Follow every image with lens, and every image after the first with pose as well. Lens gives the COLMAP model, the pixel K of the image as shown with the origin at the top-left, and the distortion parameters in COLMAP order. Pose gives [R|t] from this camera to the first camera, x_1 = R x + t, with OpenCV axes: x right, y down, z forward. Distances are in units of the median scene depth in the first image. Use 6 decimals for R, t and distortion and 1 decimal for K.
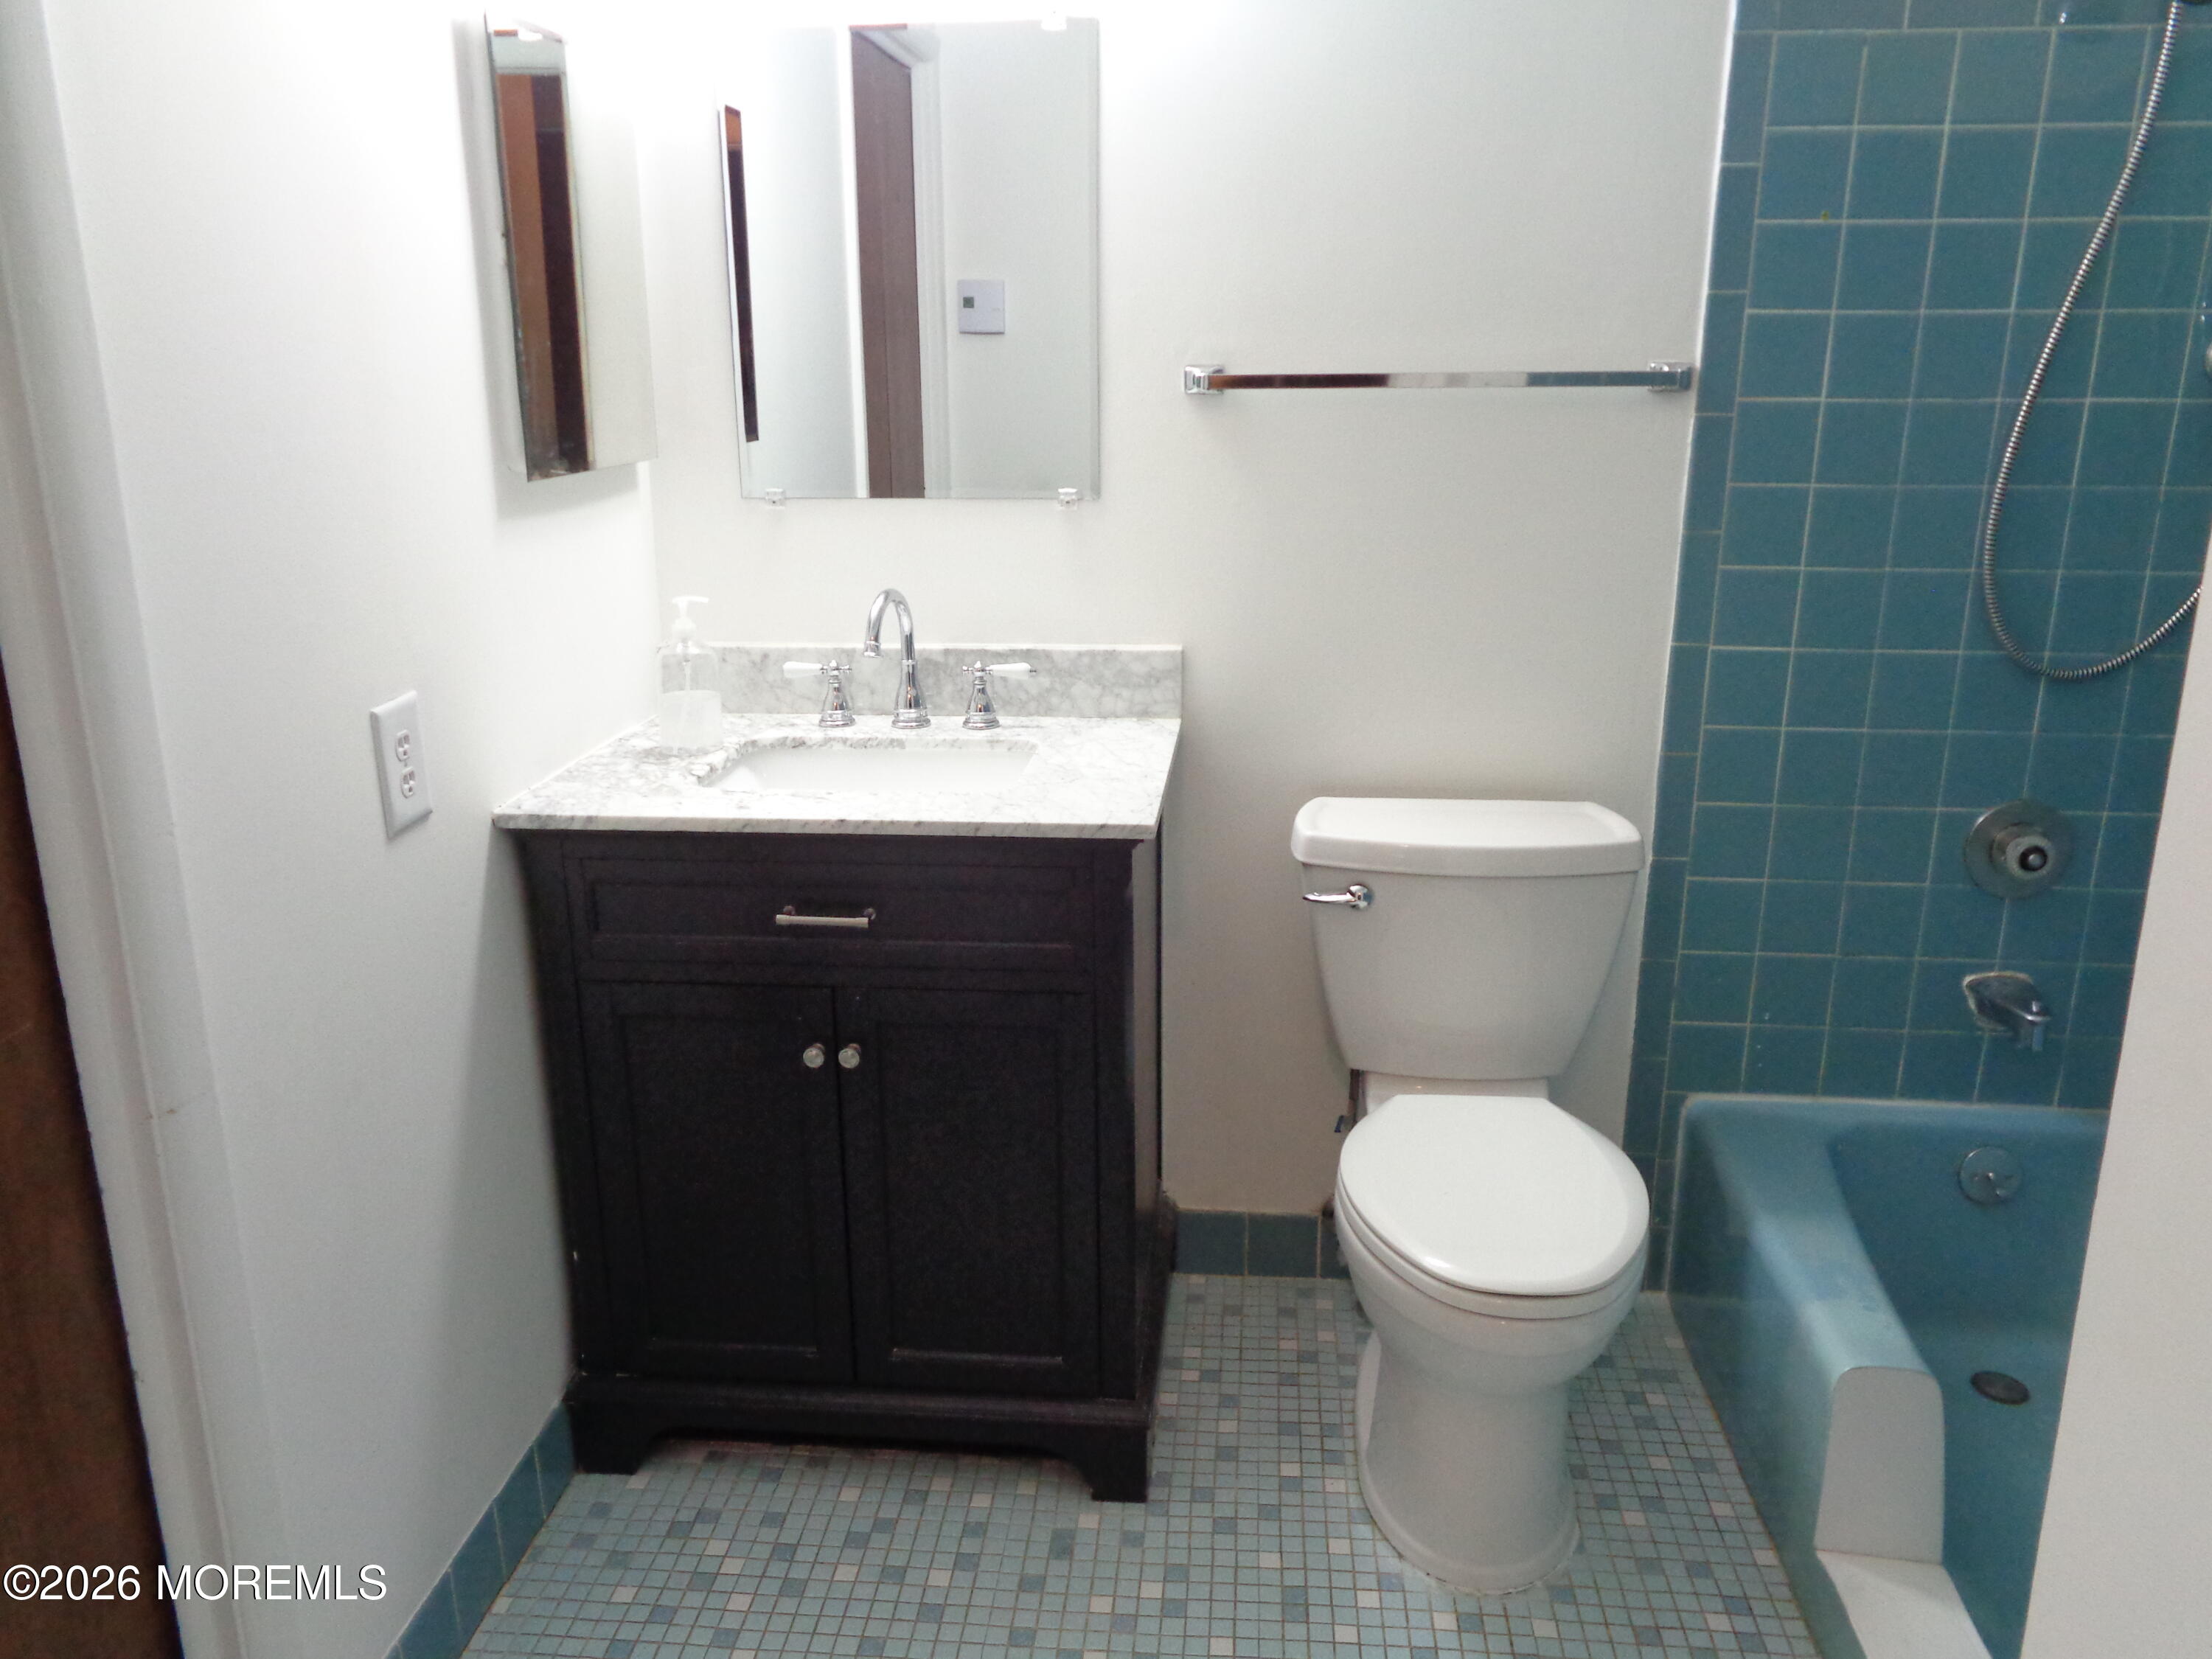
lens RADIAL K [[1639.6, 0, 1106.0], [0, 1639.6, 829.5], [0, 0, 1]] dist [0.003023, -0.001210]
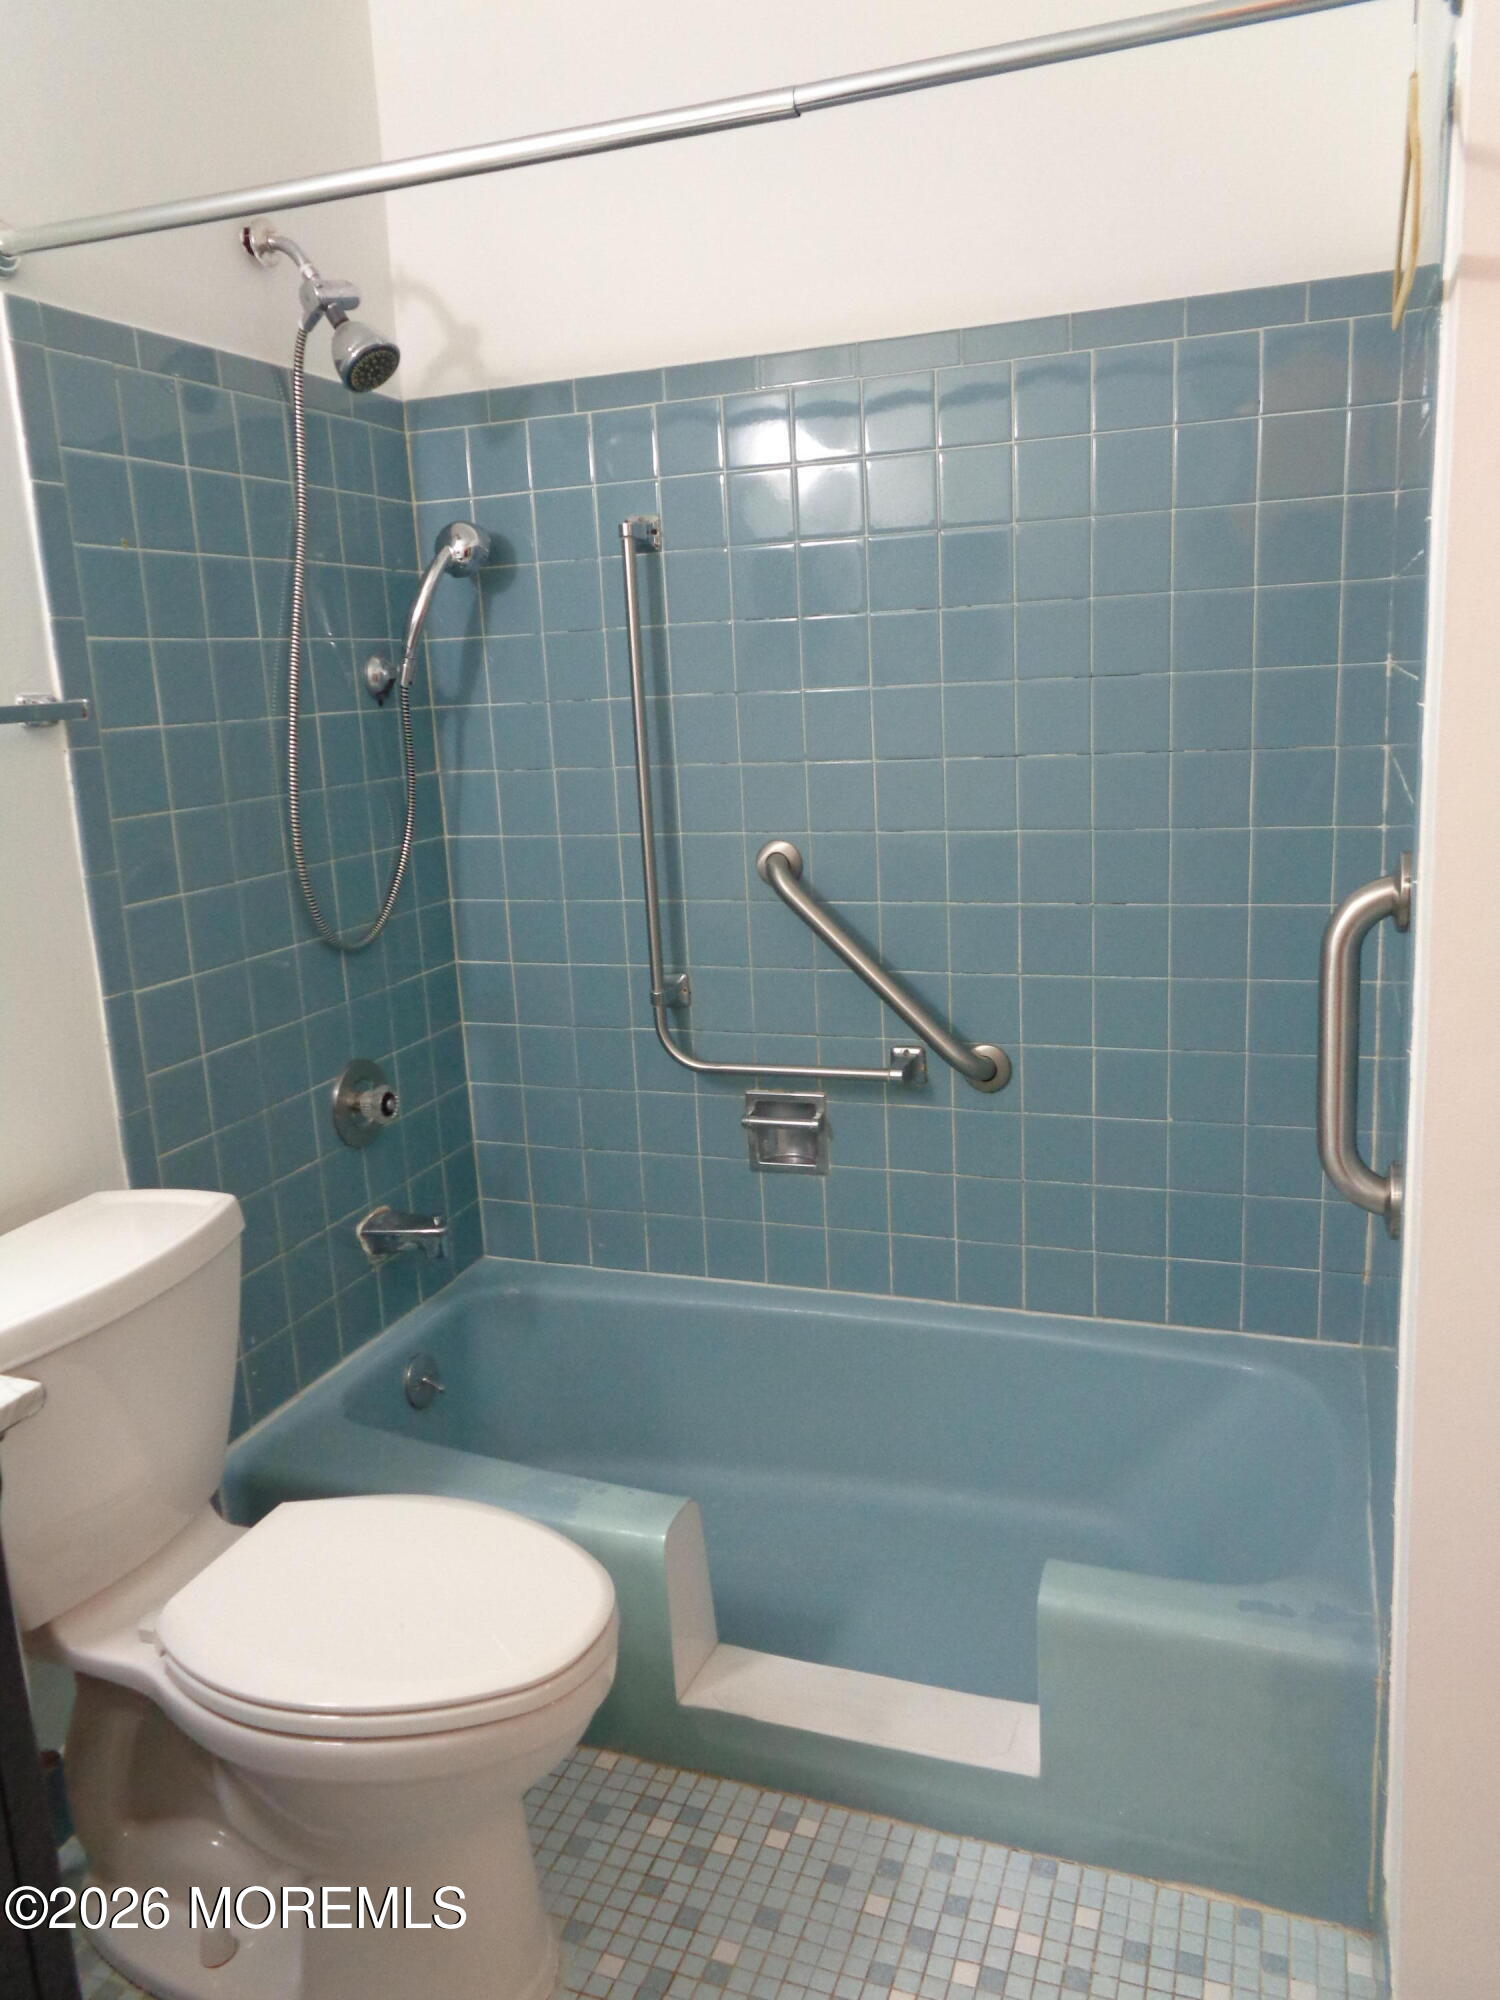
lens RADIAL K [[1482.4, 0, 750.0], [0, 1482.4, 1000.0], [0, 0, 1]] dist [0.003023, -0.001210]
pose [[0.268281, -0.221972, 0.937419, -0.339947], [0.319673, 0.938466, 0.130732, -0.109801], [-0.908754, 0.264594, 0.322731, 0.428242]]
